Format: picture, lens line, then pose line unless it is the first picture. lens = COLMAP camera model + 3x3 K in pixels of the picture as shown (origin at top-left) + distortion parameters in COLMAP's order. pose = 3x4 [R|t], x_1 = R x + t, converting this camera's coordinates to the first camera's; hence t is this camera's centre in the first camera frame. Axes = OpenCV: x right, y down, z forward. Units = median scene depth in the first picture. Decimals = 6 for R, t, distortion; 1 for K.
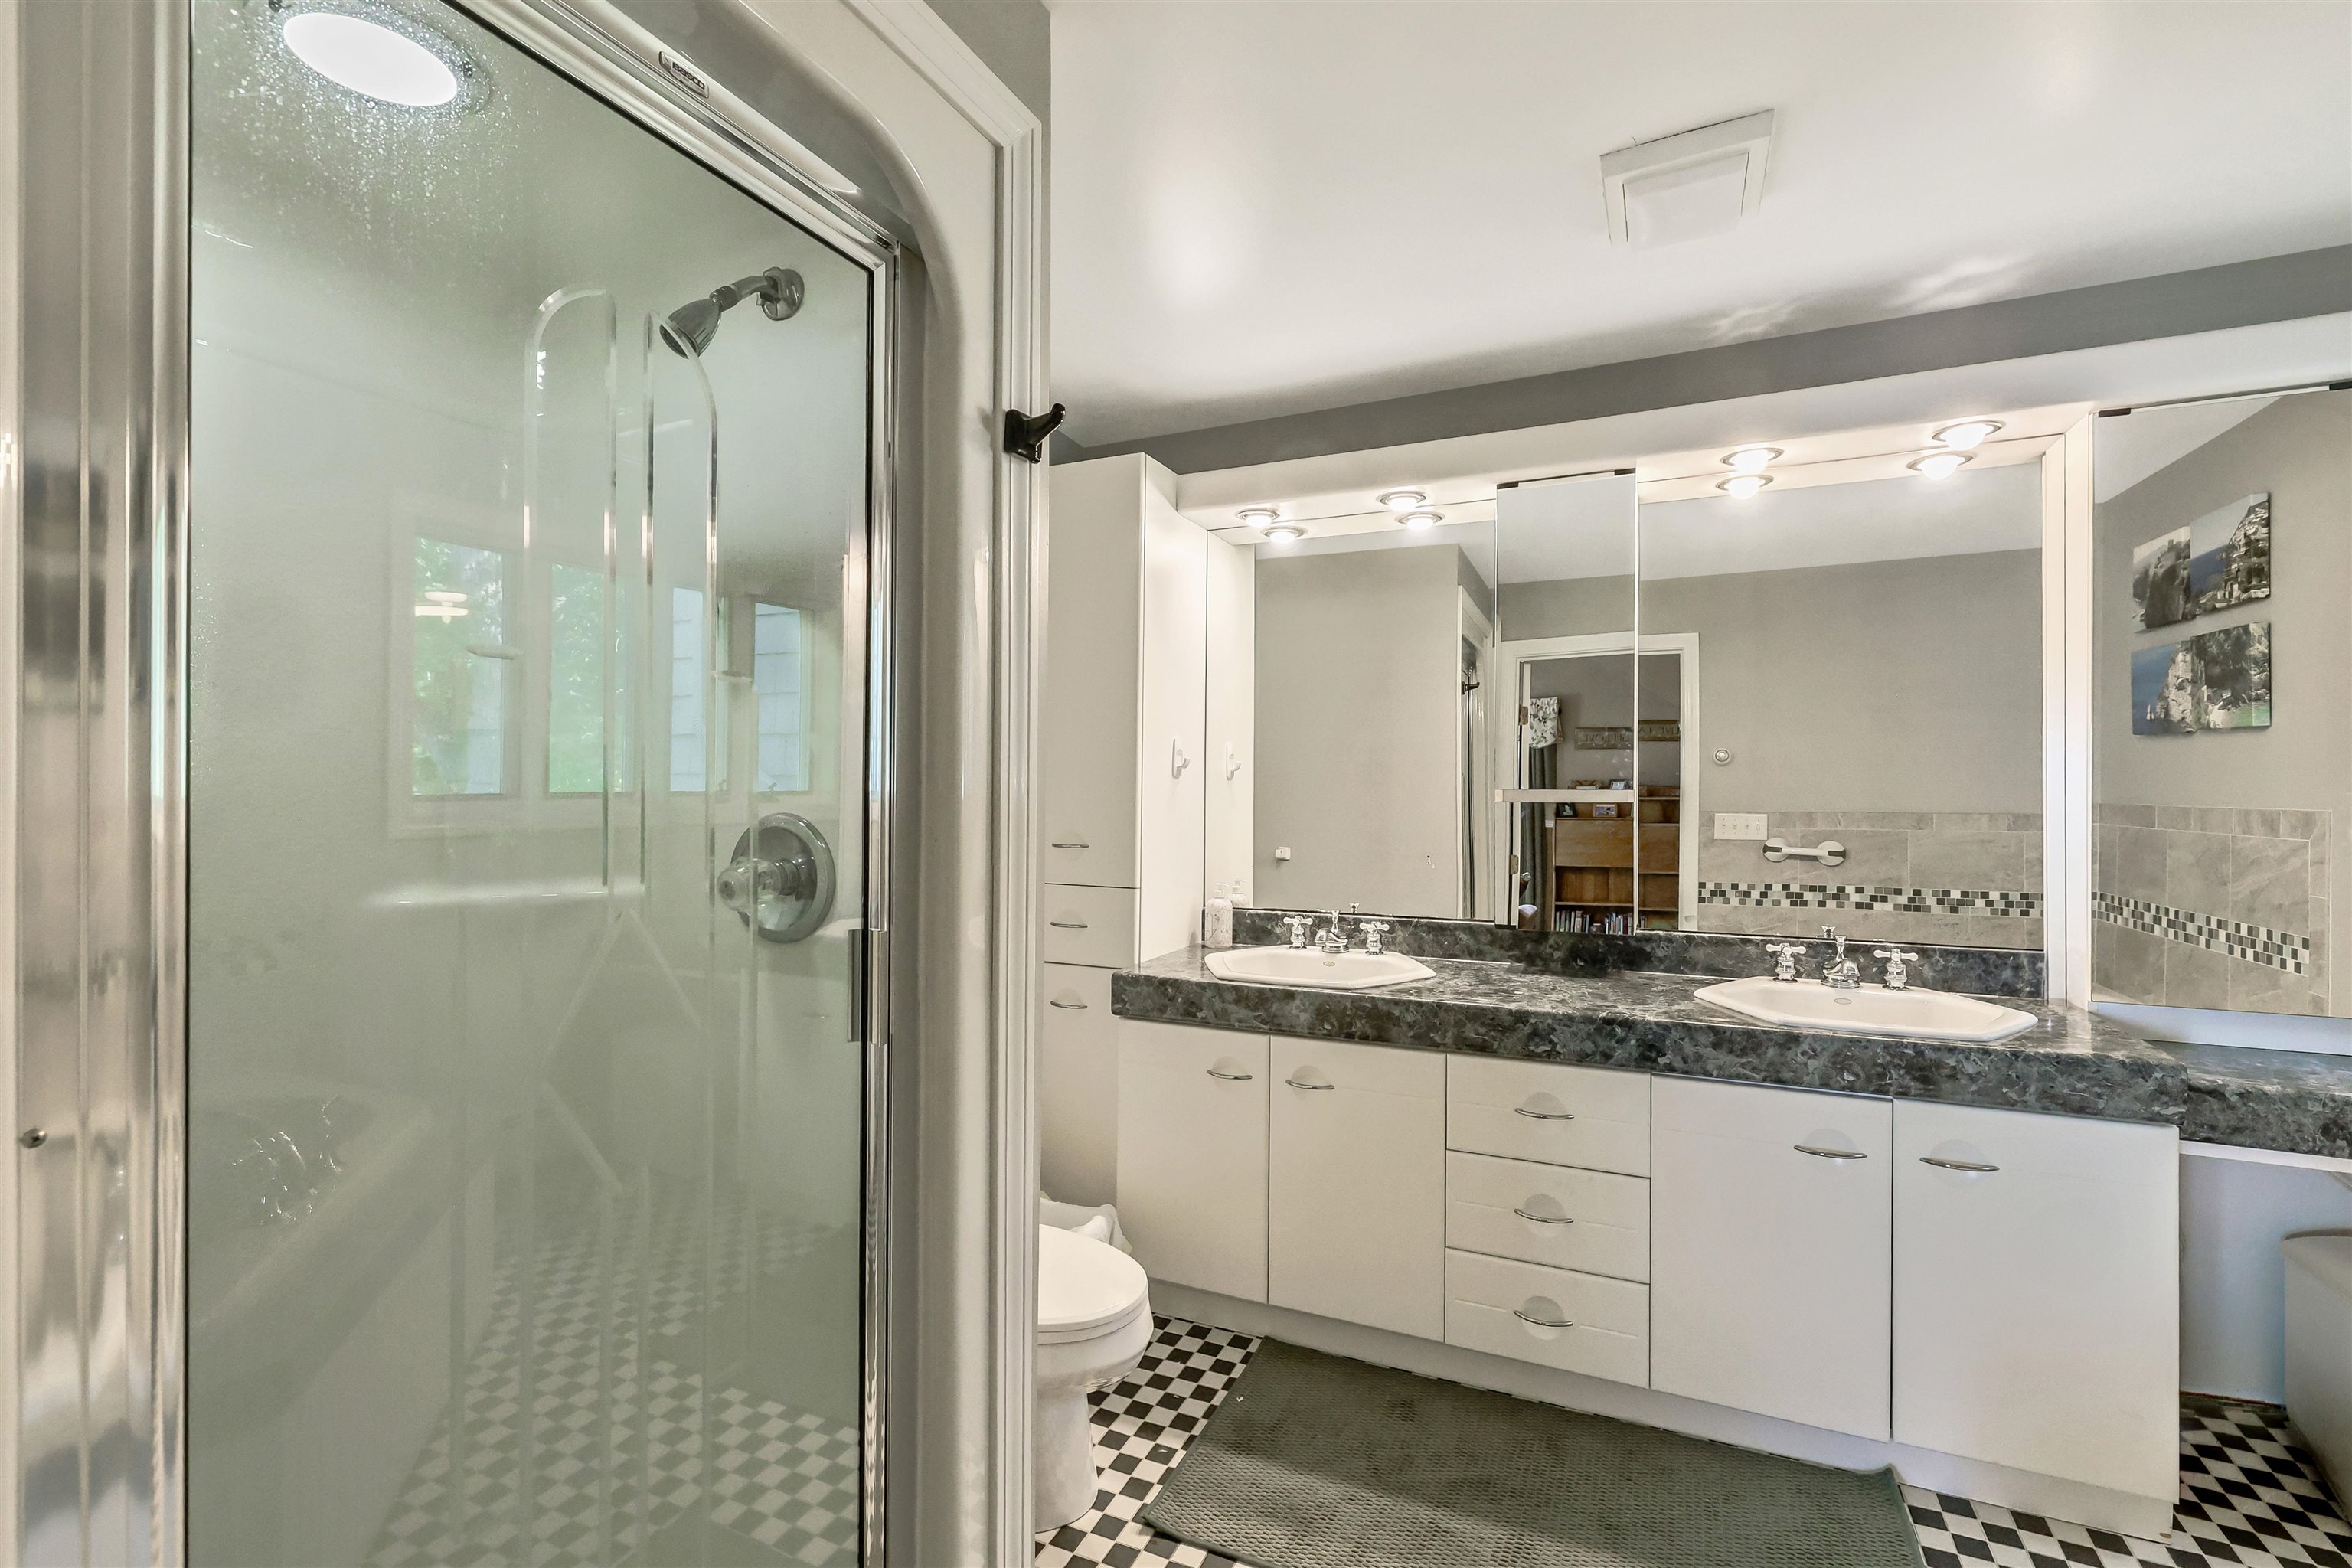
lens RADIAL K [[1046.7, 0, 1185.8], [0, 1046.7, 784.8], [0, 0, 1]] dist [0.001419, 0.002334]
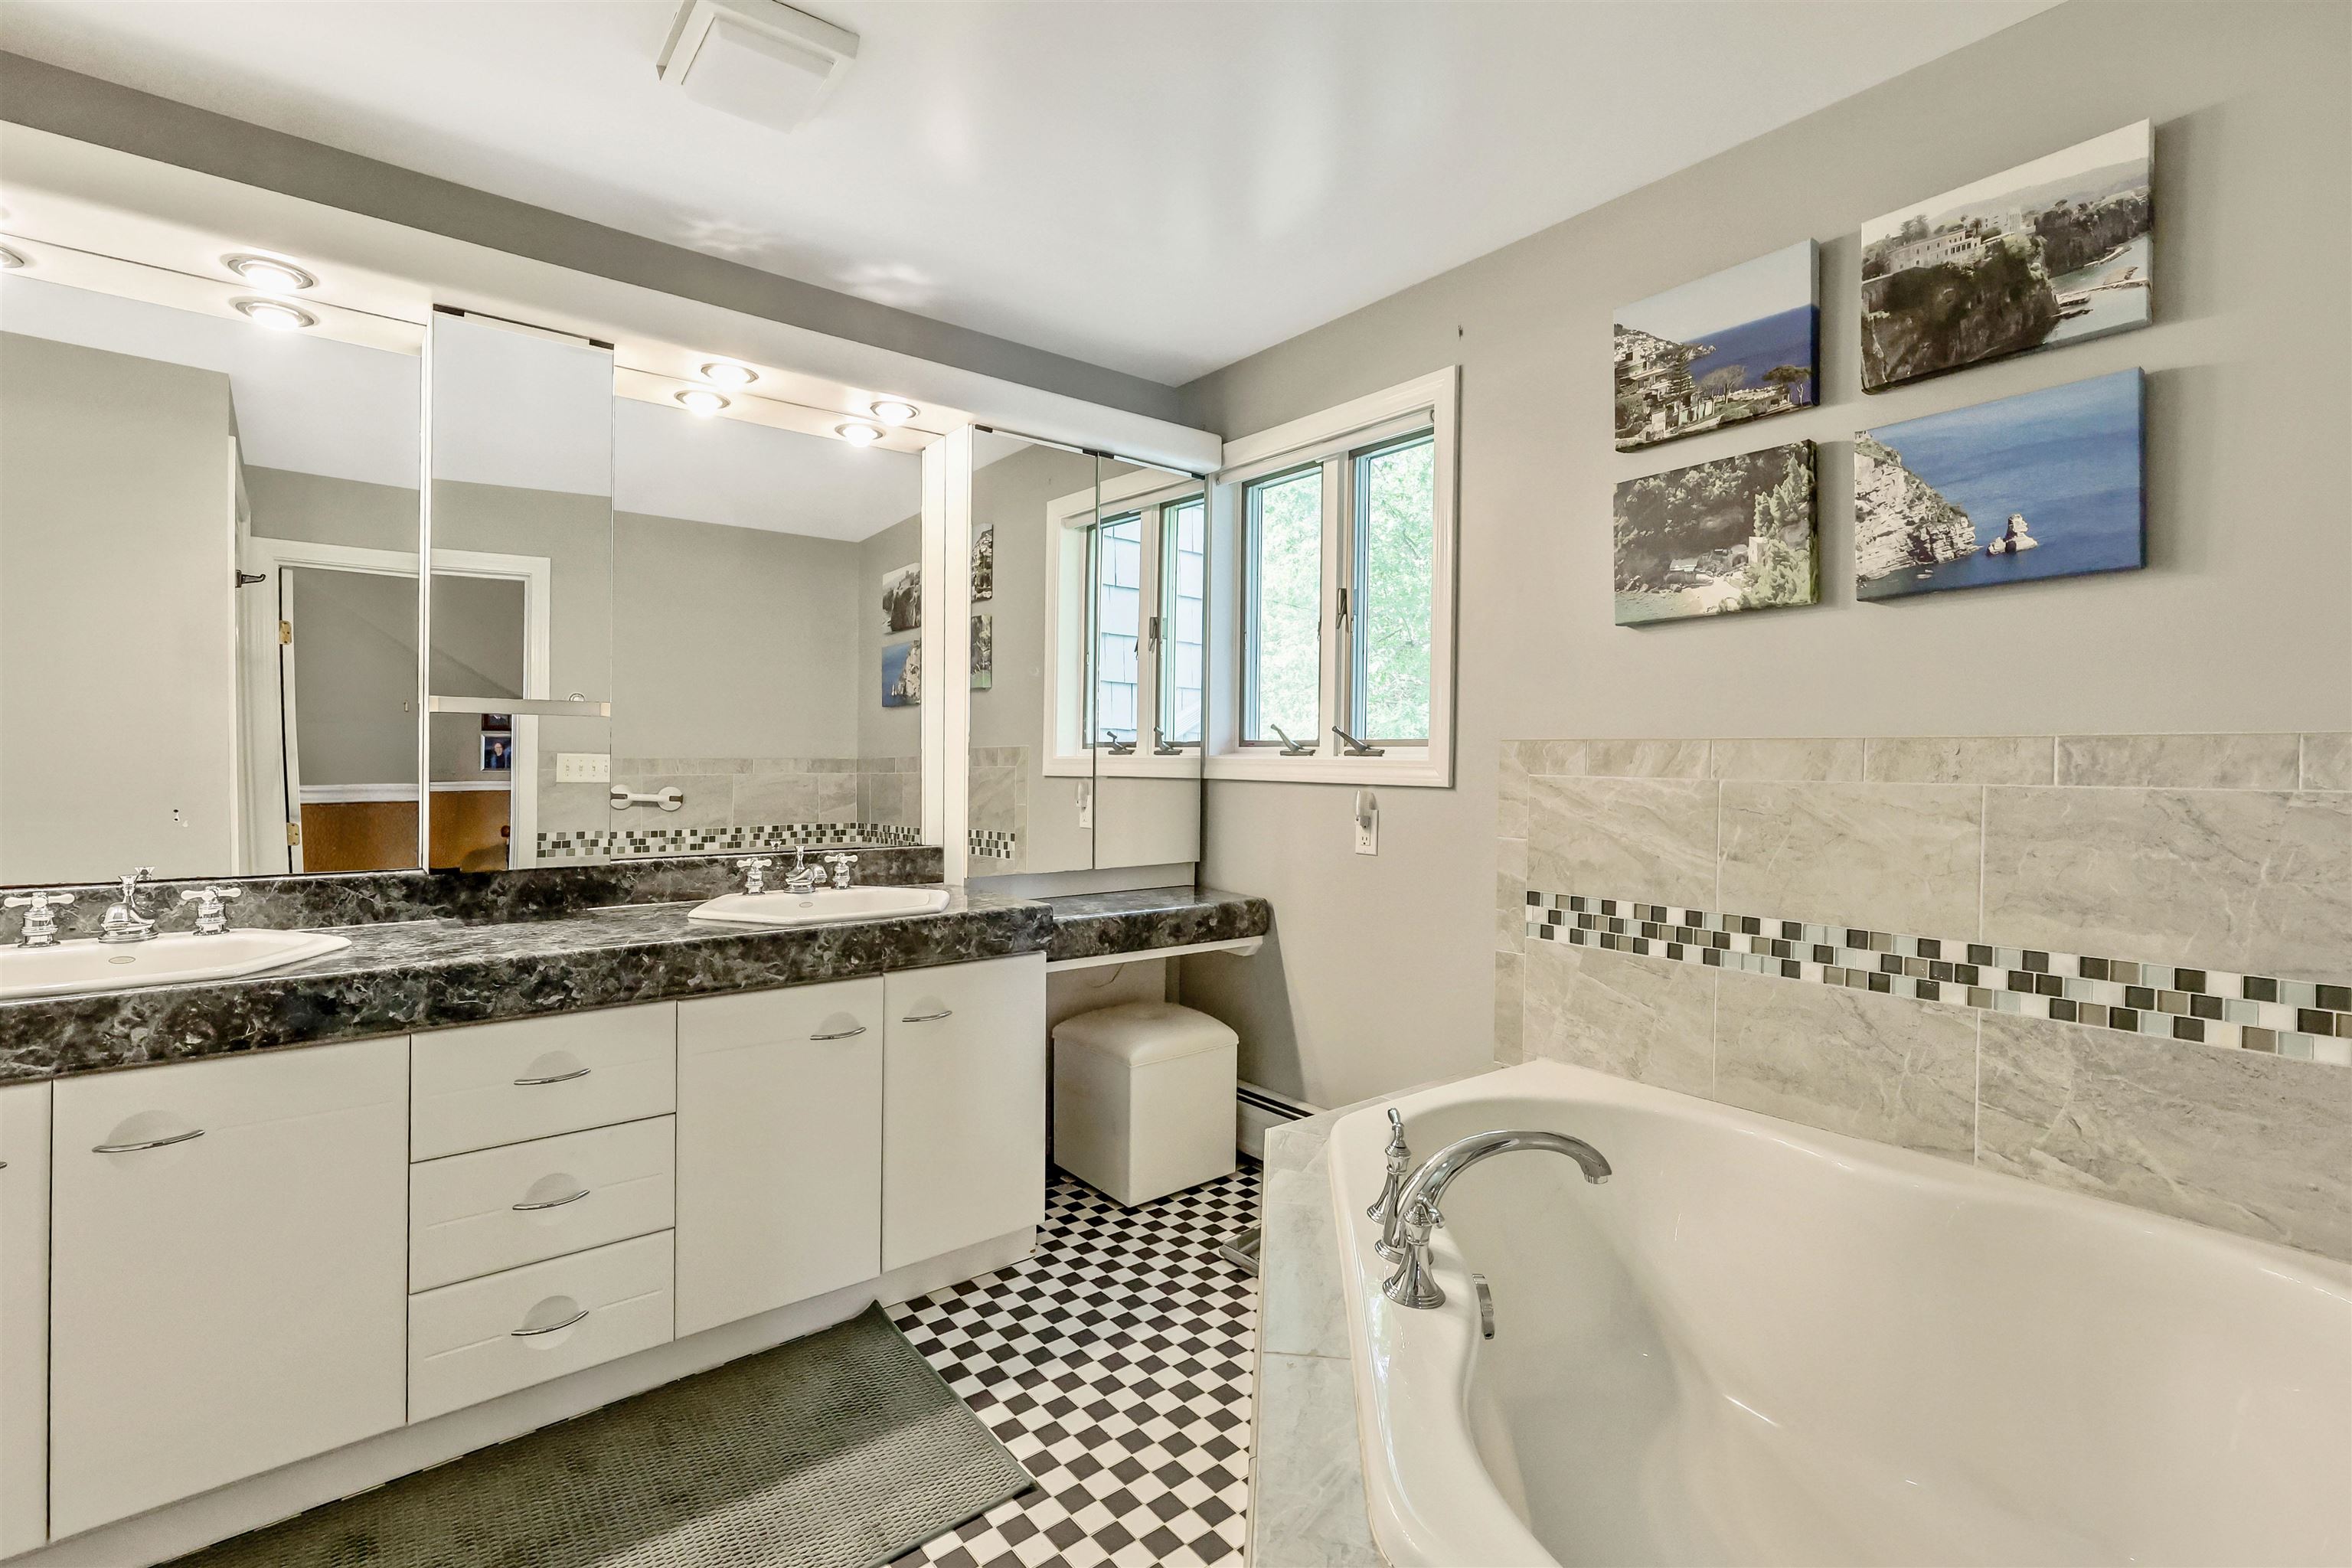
lens RADIAL K [[1046.7, 0, 1179.4], [0, 1046.7, 767.6], [0, 0, 1]] dist [0.001419, 0.002334]
pose [[0.456945, -0.004428, 0.889484, -0.156115], [-0.002994, 0.999974, 0.006516, 0.055658], [-0.889490, -0.005641, 0.456920, 0.162062]]
